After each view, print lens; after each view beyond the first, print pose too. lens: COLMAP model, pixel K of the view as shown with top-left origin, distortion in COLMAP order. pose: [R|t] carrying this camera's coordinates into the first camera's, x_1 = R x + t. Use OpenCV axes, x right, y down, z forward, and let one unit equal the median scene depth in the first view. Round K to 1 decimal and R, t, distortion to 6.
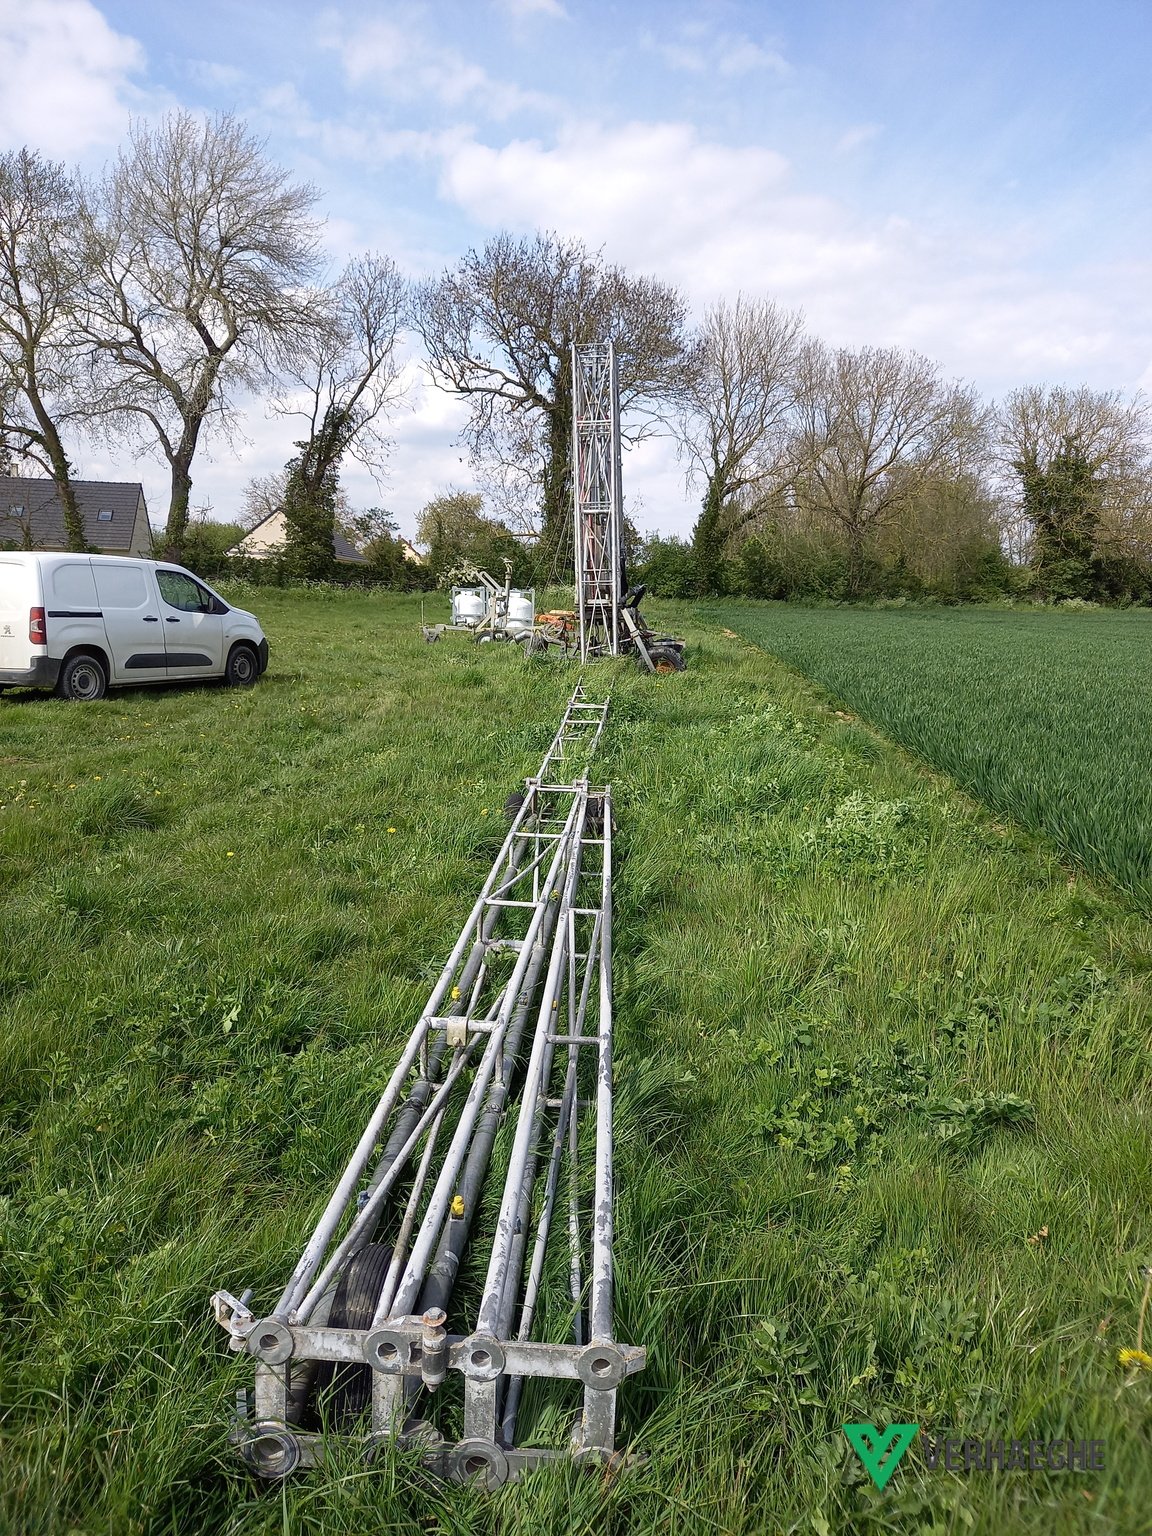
lens RADIAL K [[1086.5, 0, 576.0], [0, 1086.5, 768.0], [0, 0, 1]] dist [0.007336, 0.001075]
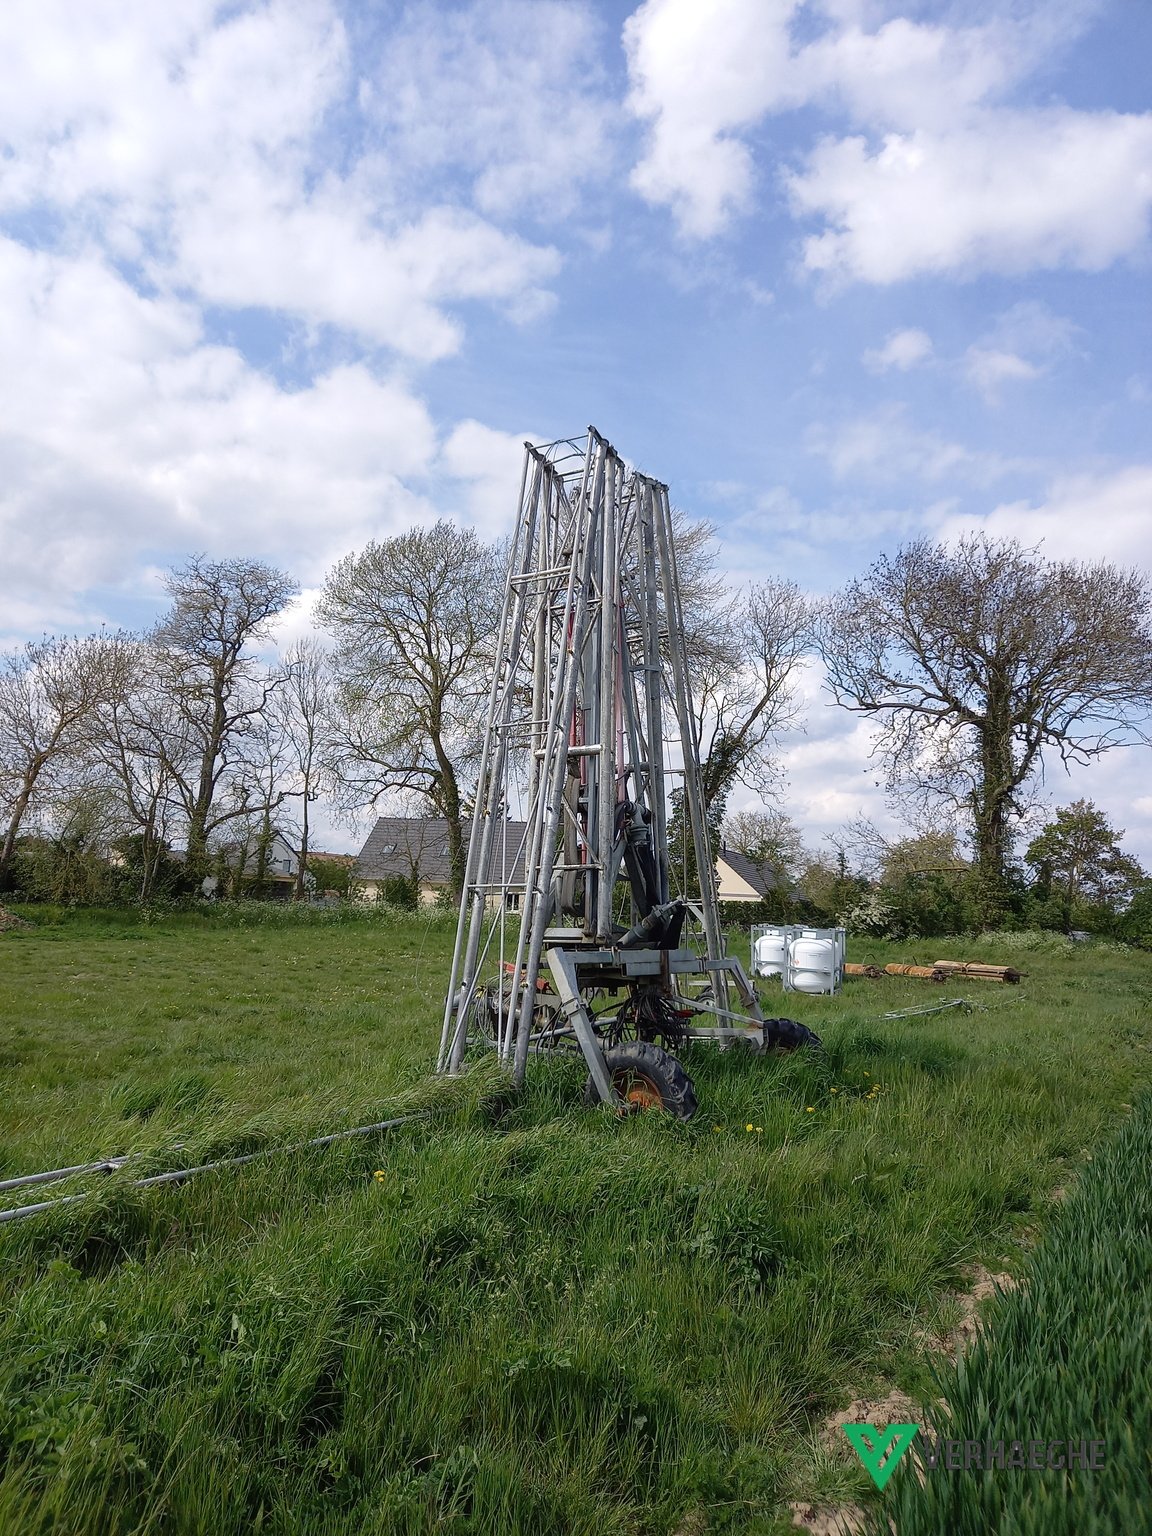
lens RADIAL K [[1086.5, 0, 576.0], [0, 1086.5, 768.0], [0, 0, 1]] dist [0.007336, 0.001075]
pose [[0.902489, -0.044401, -0.428419, 0.052778], [-0.091600, 0.952133, -0.291638, -0.022633], [0.420860, 0.302444, 0.855222, 0.158388]]
